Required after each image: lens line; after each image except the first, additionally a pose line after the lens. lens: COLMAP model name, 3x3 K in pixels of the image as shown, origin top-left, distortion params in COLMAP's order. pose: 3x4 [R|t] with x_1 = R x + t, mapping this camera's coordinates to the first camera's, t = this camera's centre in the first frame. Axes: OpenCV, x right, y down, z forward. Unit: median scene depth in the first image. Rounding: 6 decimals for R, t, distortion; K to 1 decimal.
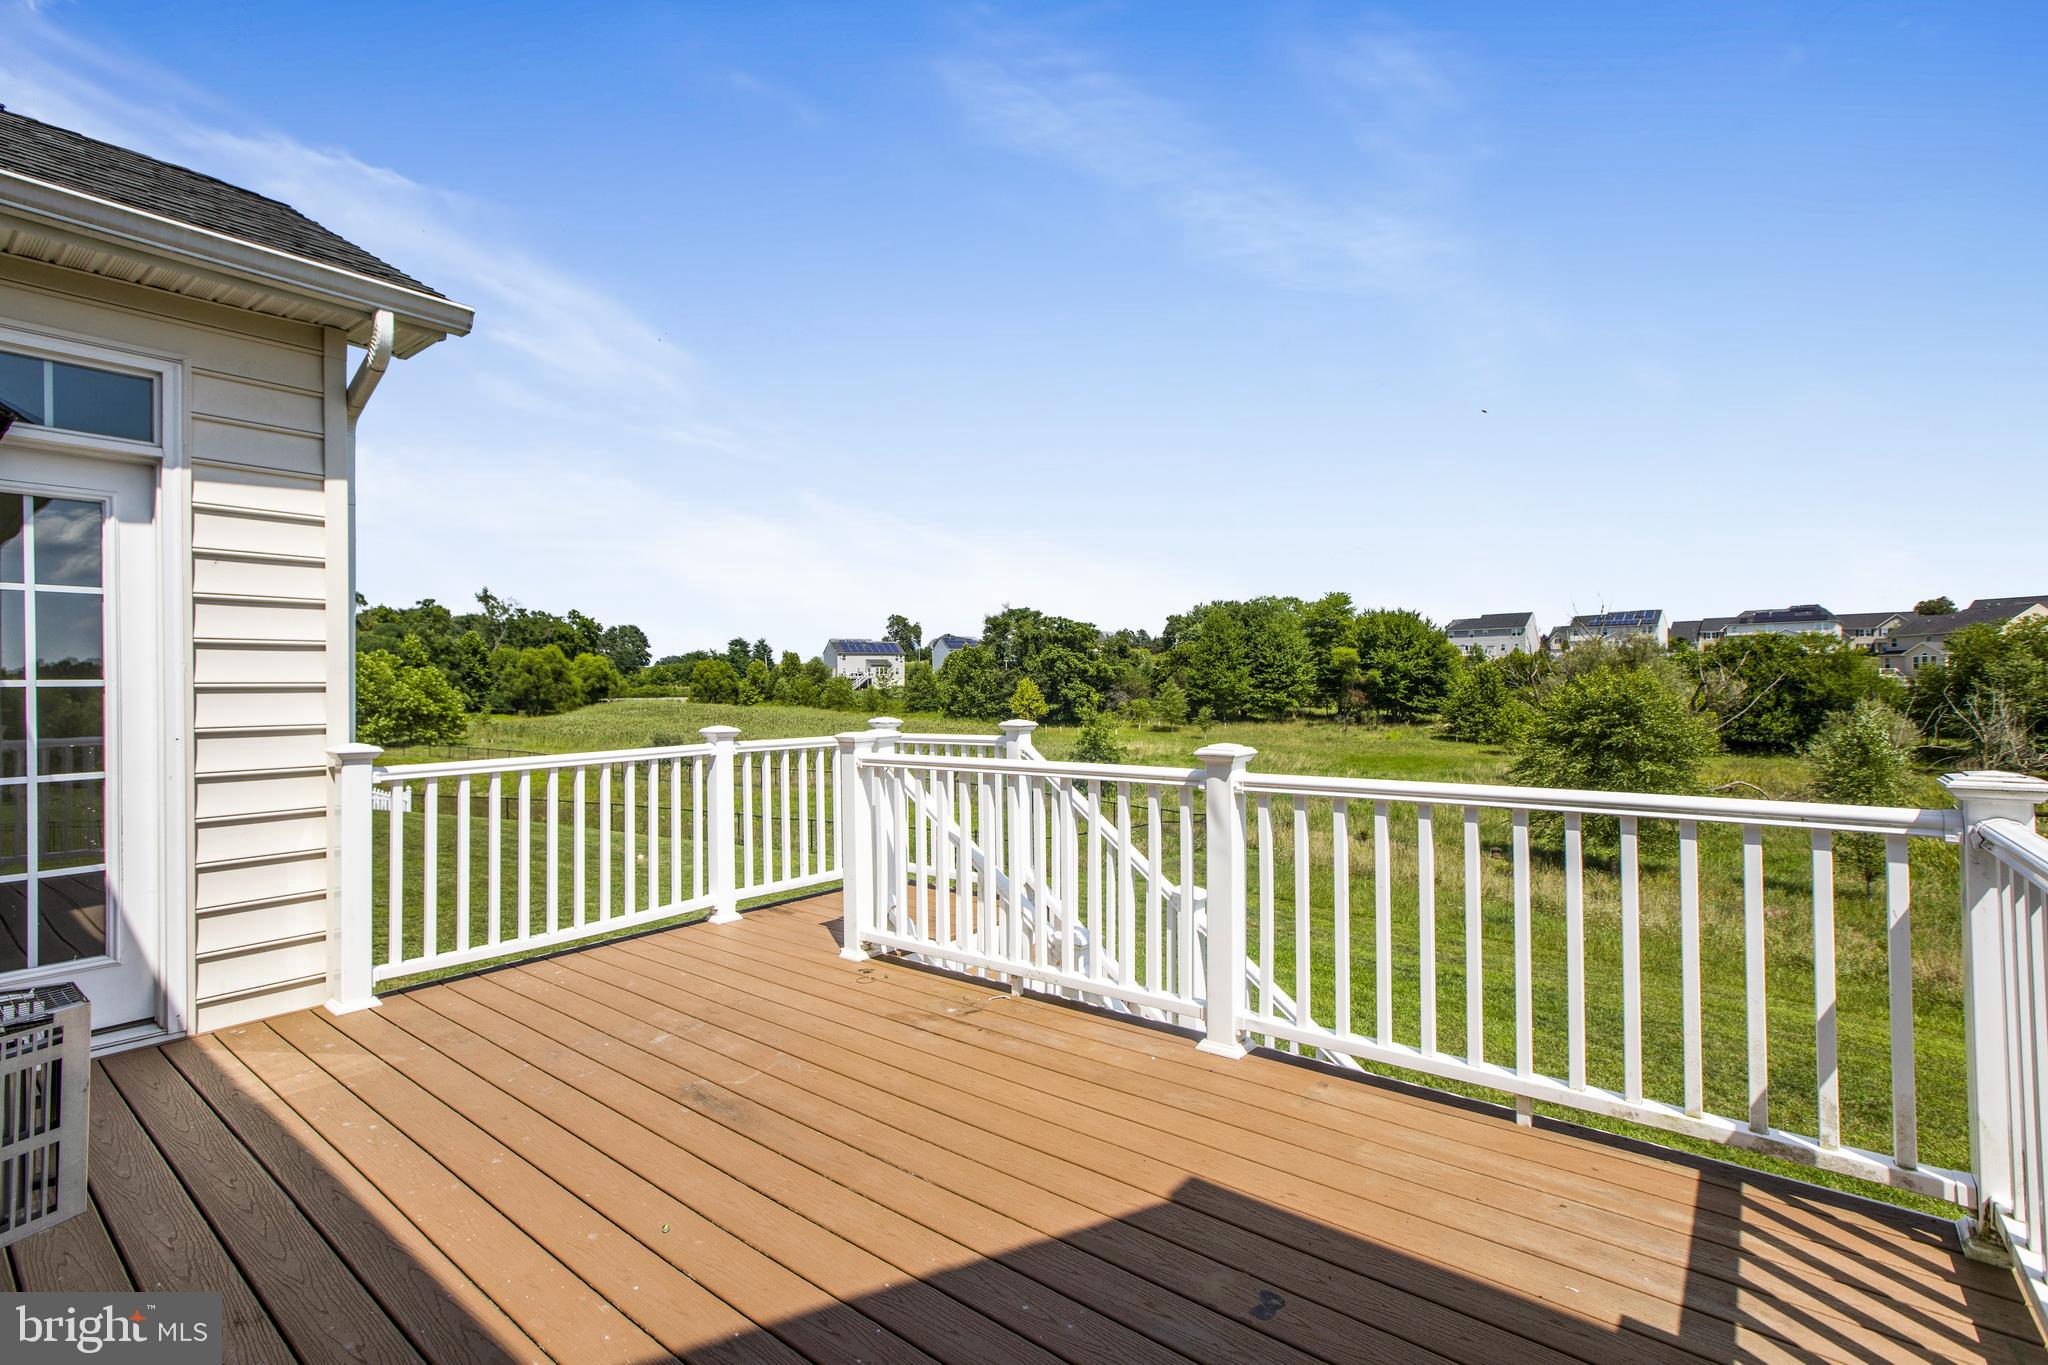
lens RADIAL K [[957.1, 0, 1015.0], [0, 957.1, 685.0], [0, 0, 1]] dist [-0.038457, 0.026522]
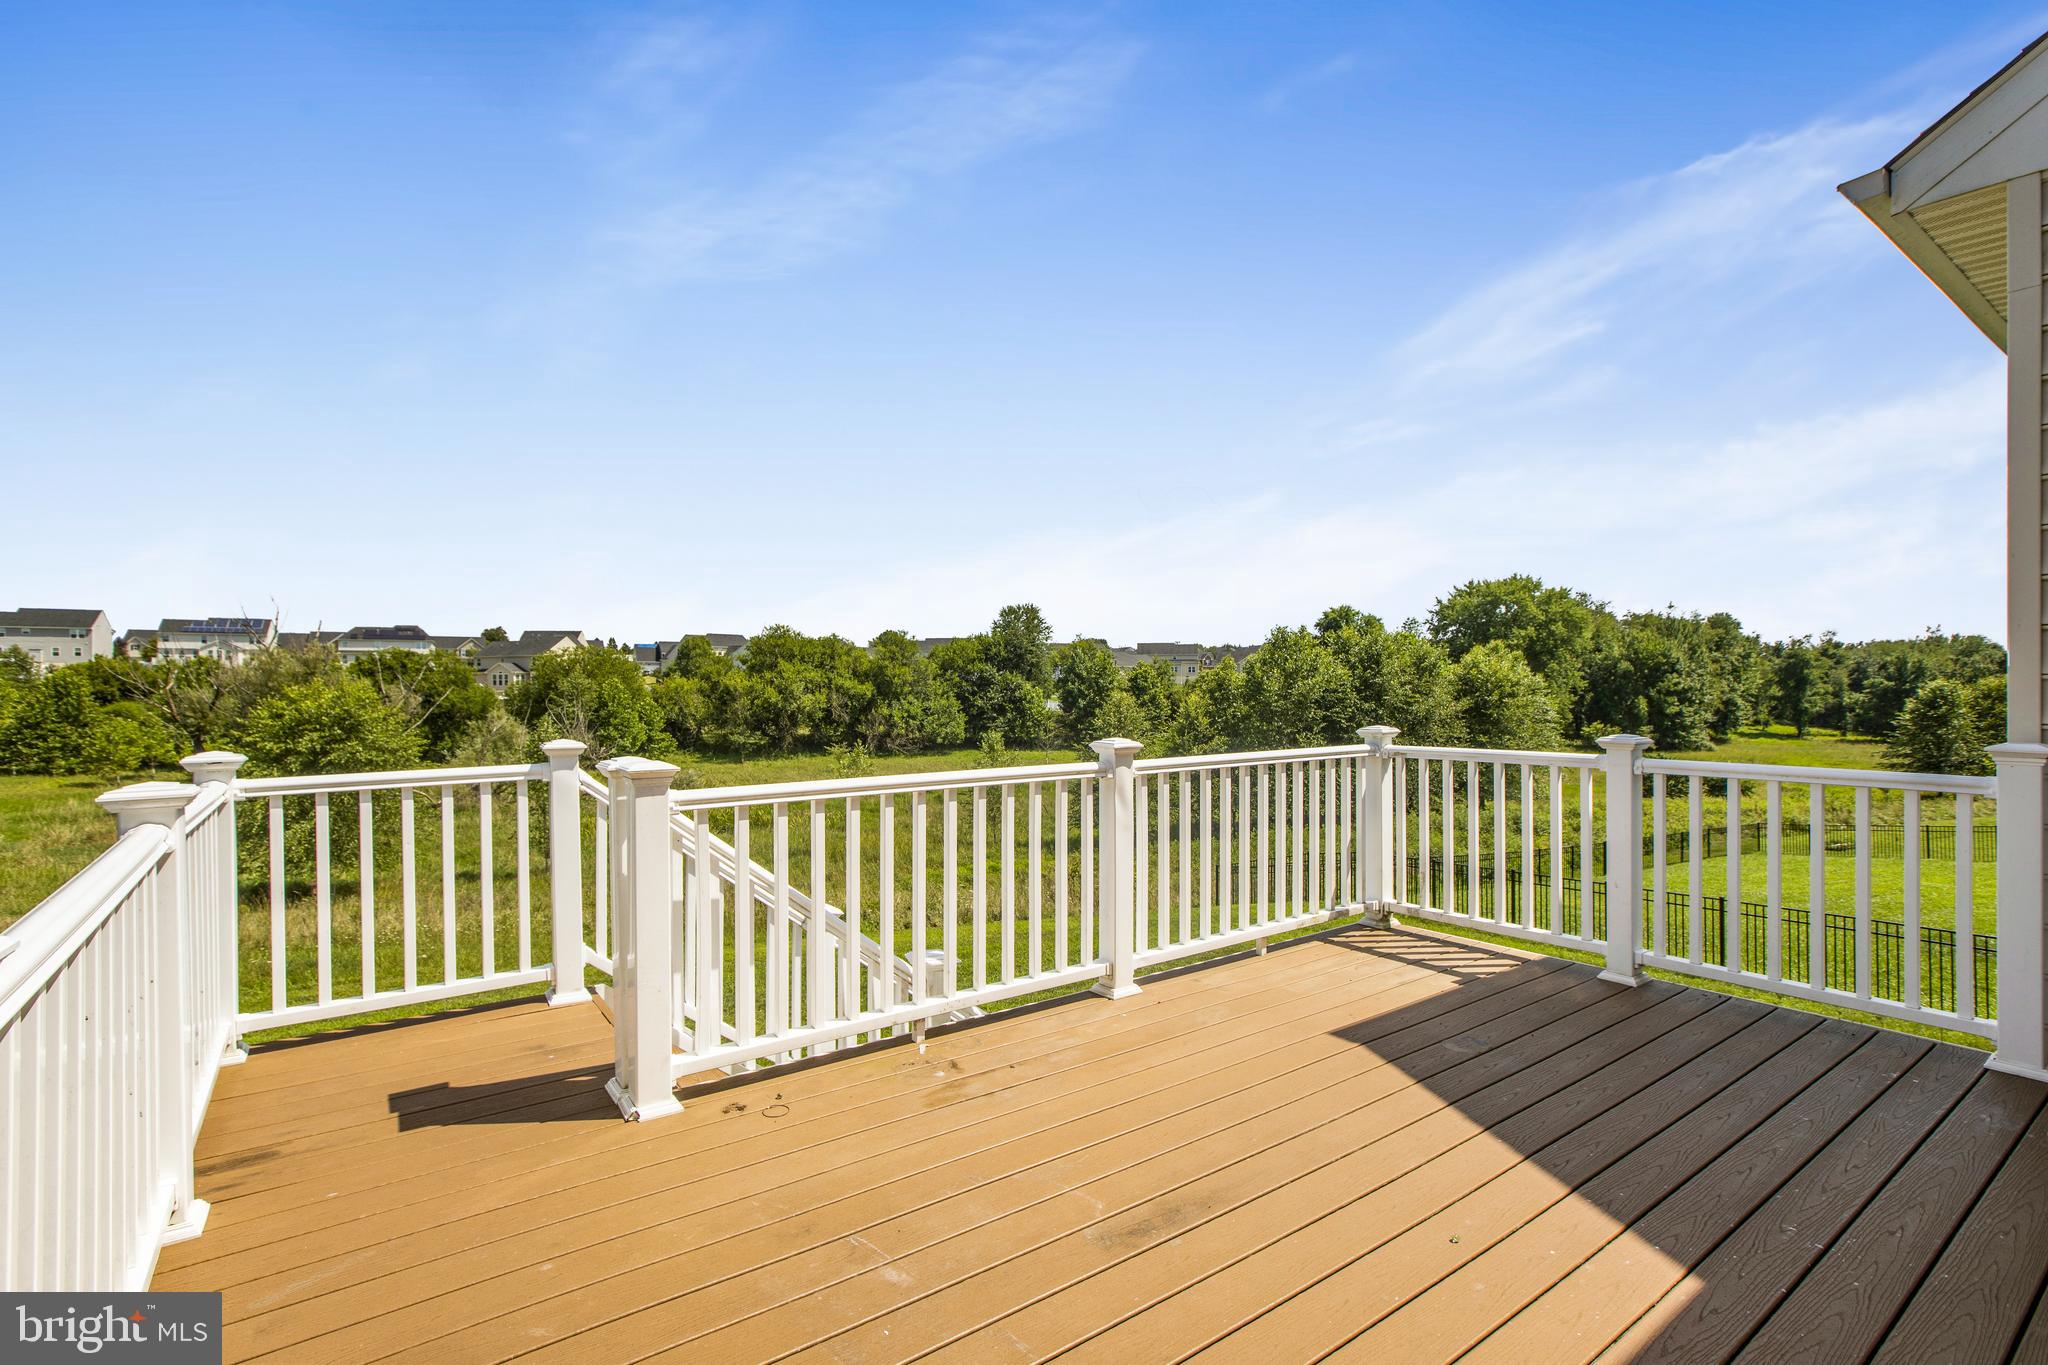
lens RADIAL K [[957.1, 0, 1015.0], [0, 957.1, 685.0], [0, 0, 1]] dist [-0.038457, 0.026522]
pose [[0.255471, 0.009995, 0.966765, -1.193710], [0.004431, 0.999924, -0.011509, 0.007148], [-0.966807, 0.007224, 0.255407, 0.983720]]
